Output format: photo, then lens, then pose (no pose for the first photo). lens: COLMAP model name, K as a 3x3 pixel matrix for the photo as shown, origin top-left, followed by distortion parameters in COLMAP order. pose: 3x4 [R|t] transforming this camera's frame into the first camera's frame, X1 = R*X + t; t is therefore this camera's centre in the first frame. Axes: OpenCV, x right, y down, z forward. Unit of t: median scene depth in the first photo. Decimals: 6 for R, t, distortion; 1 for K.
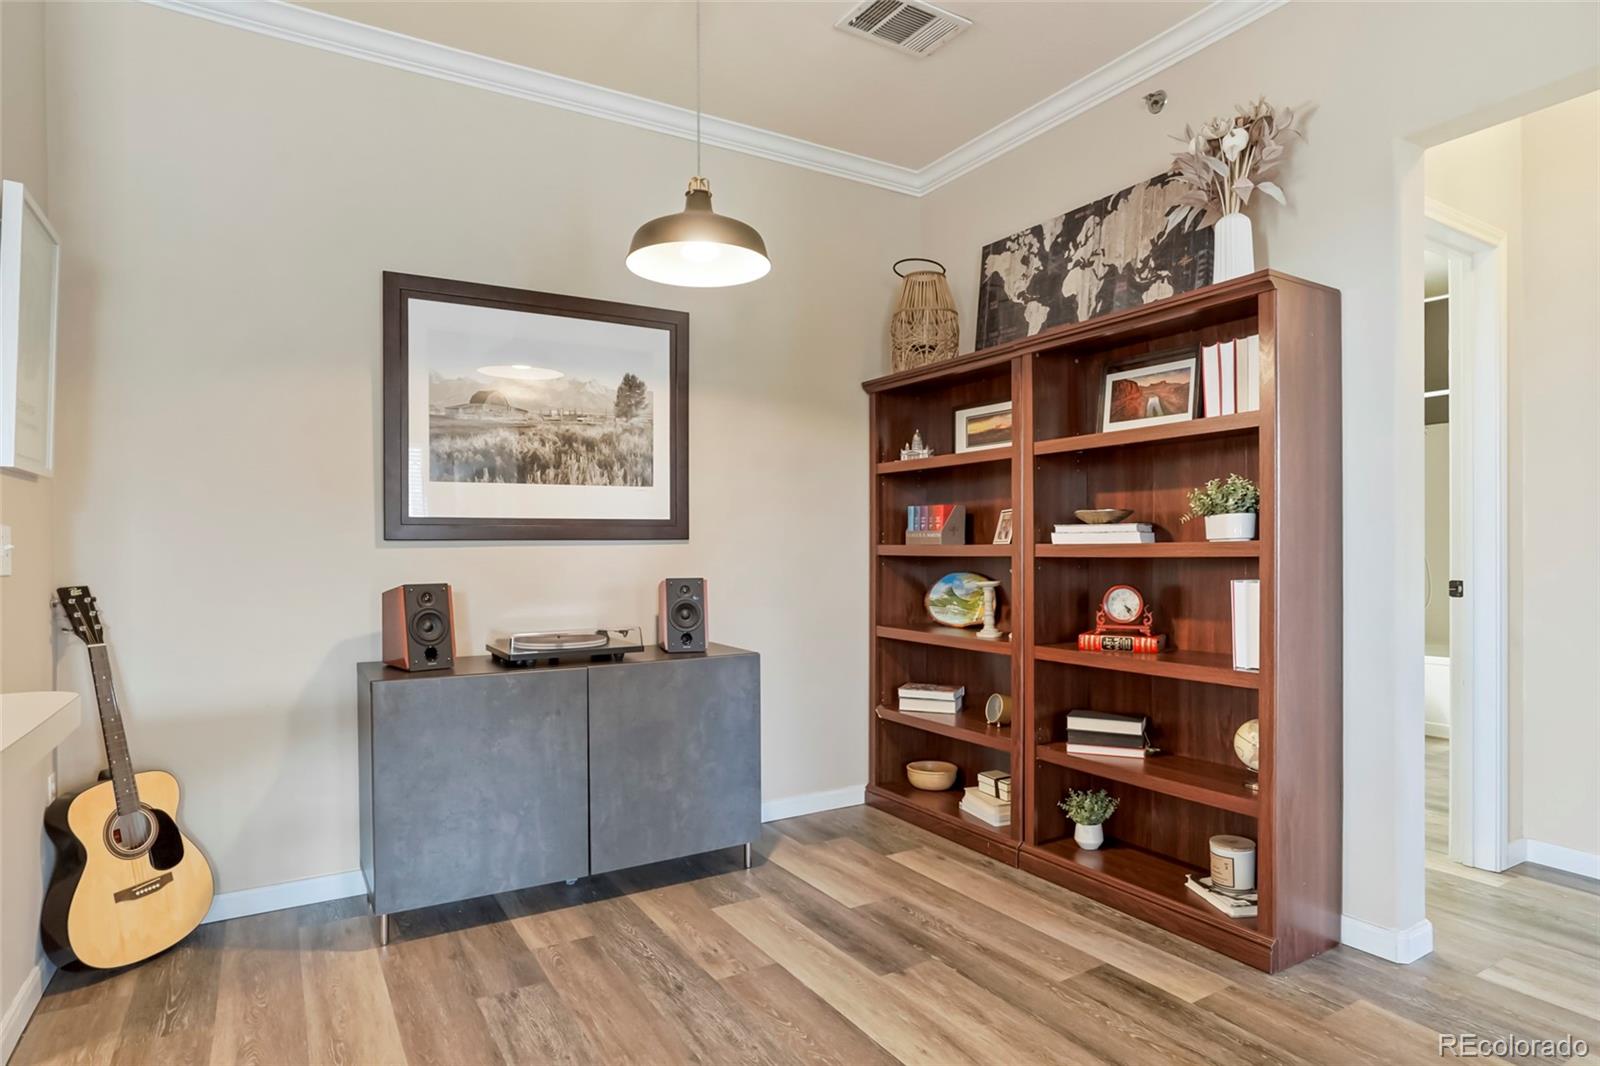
lens RADIAL K [[890.9, 0, 804.2], [0, 890.9, 554.3], [0, 0, 1]] dist [-0.056065, 0.036940]
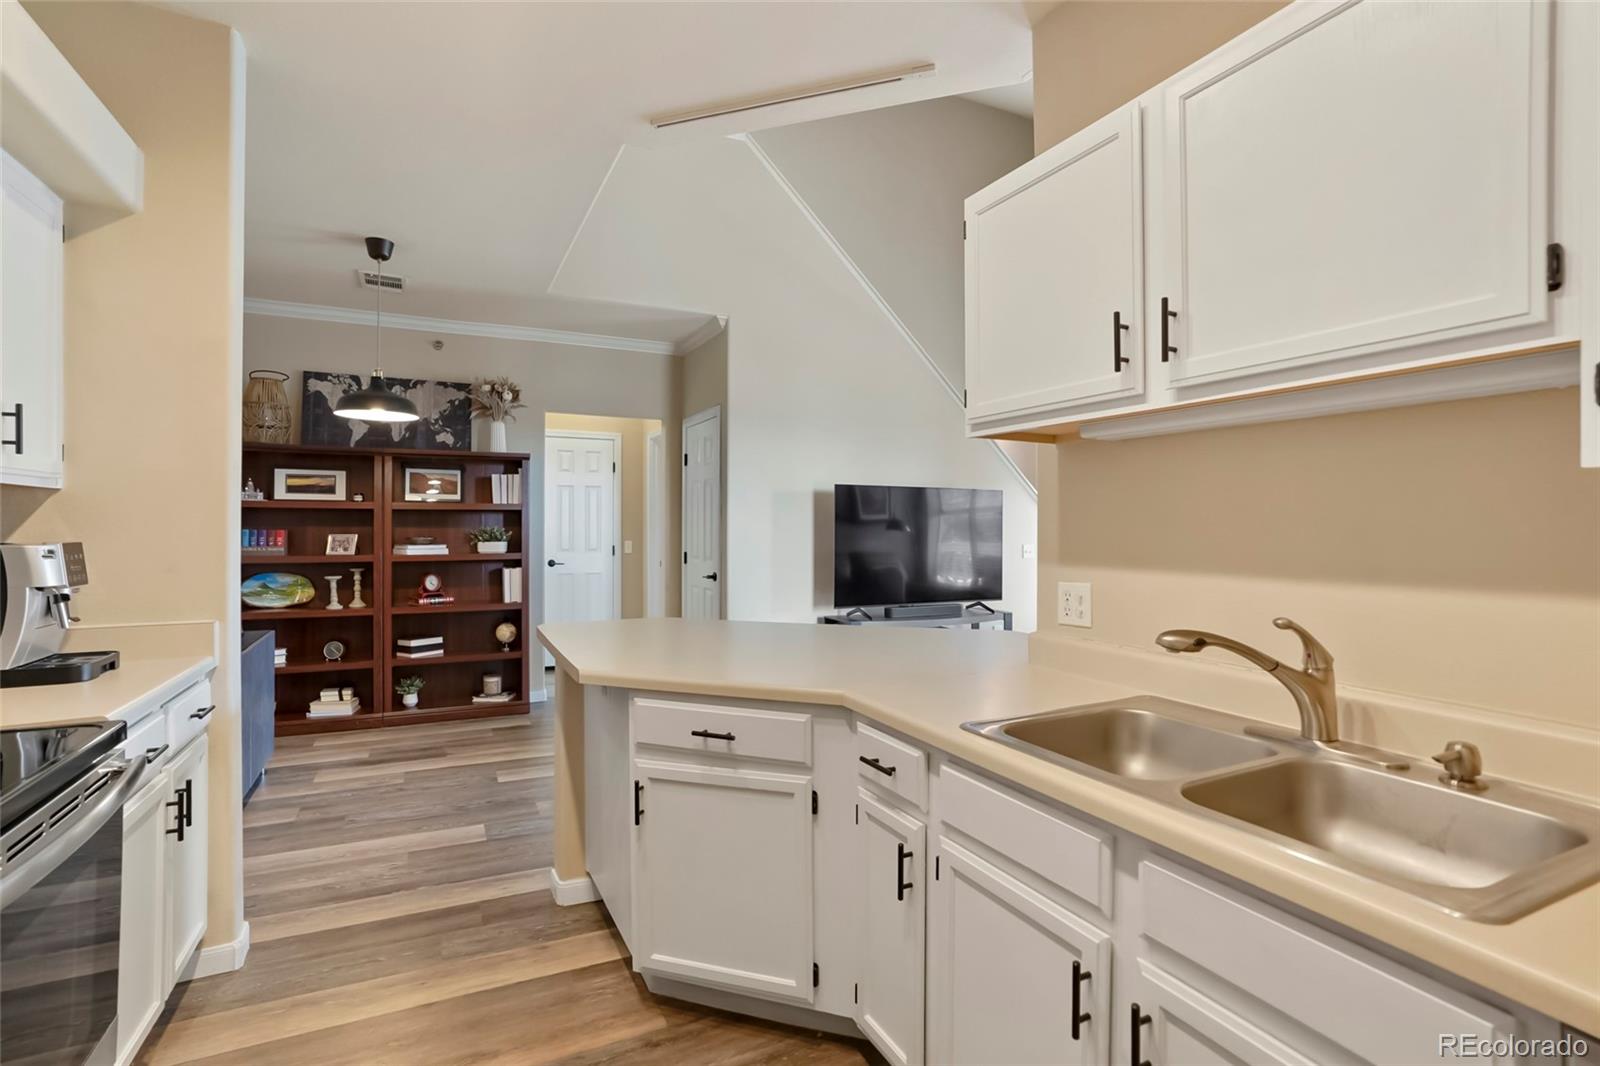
lens RADIAL K [[757.2, 0, 801.7], [0, 757.2, 526.4], [0, 0, 1]] dist [-0.048856, 0.029318]
pose [[0.084847, 0.006983, 0.996370, -1.343984], [0.004196, 0.999964, -0.007365, -0.060384], [-0.996385, 0.004805, 0.084815, -0.030889]]
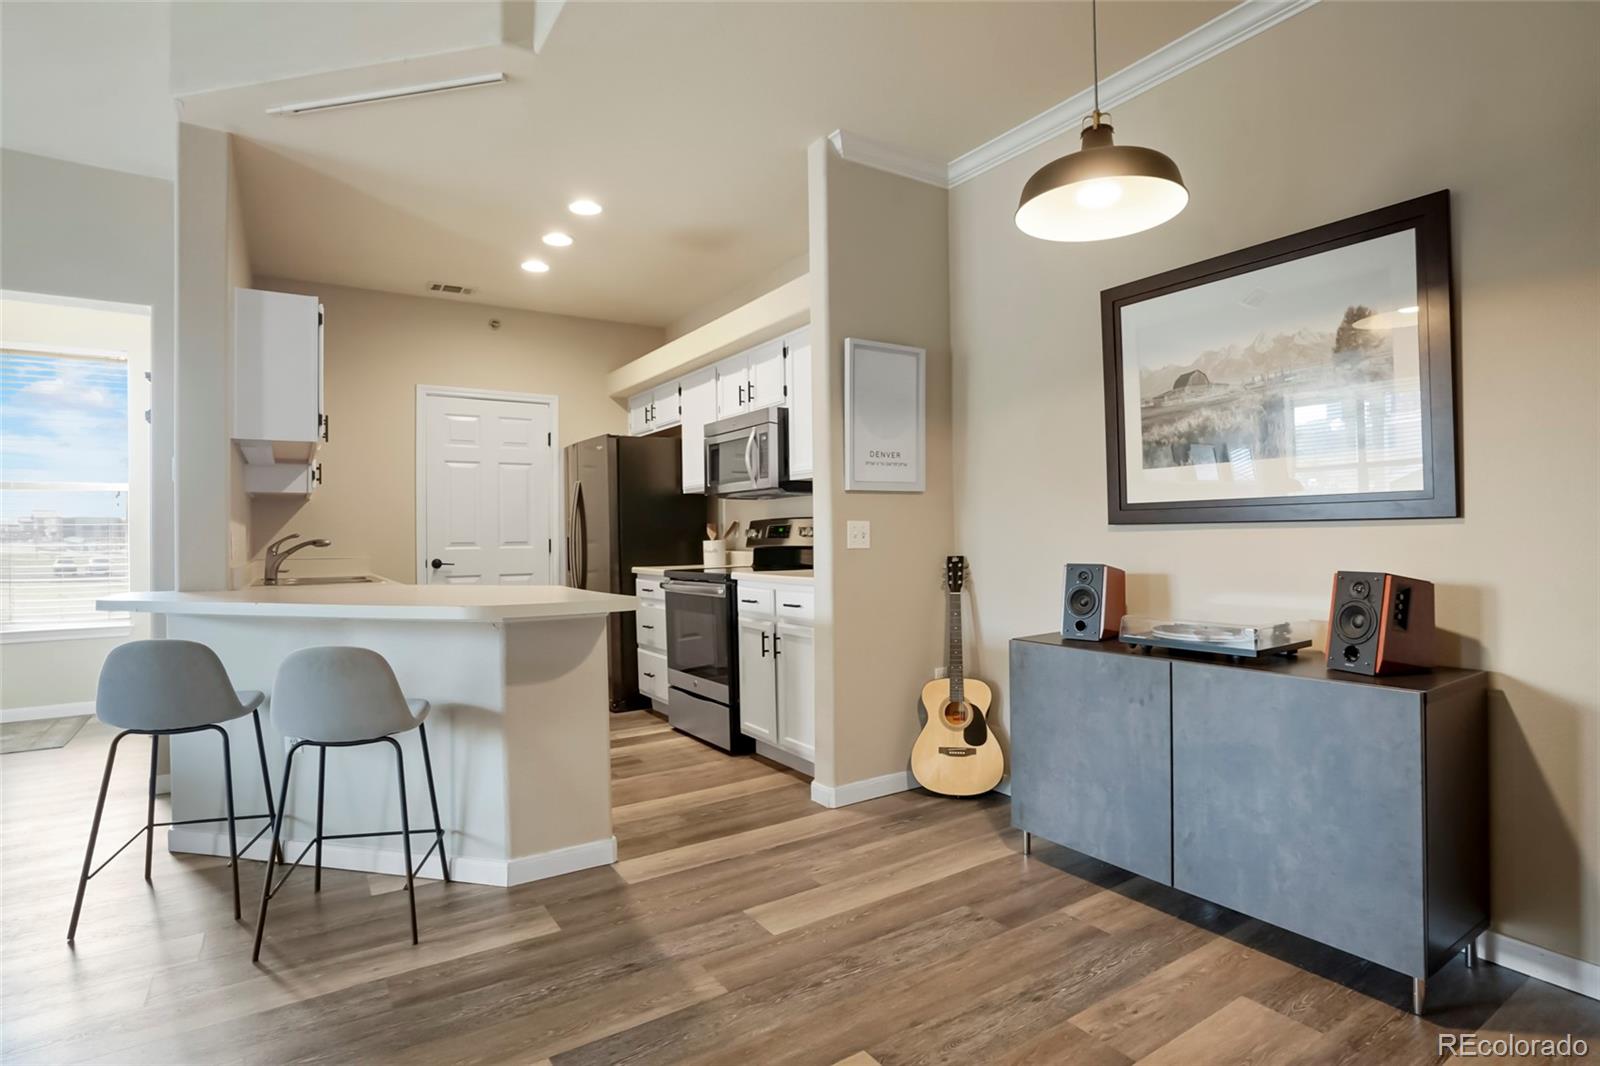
lens RADIAL K [[806.5, 0, 800.0], [0, 806.5, 533.0], [0, 0, 1]] dist [-0.037380, 0.000648]
pose [[0.031244, 0.004106, -0.999503, 0.546437], [0.004121, 0.999983, 0.004237, -0.011147], [0.999503, -0.004252, 0.031227, 0.558668]]
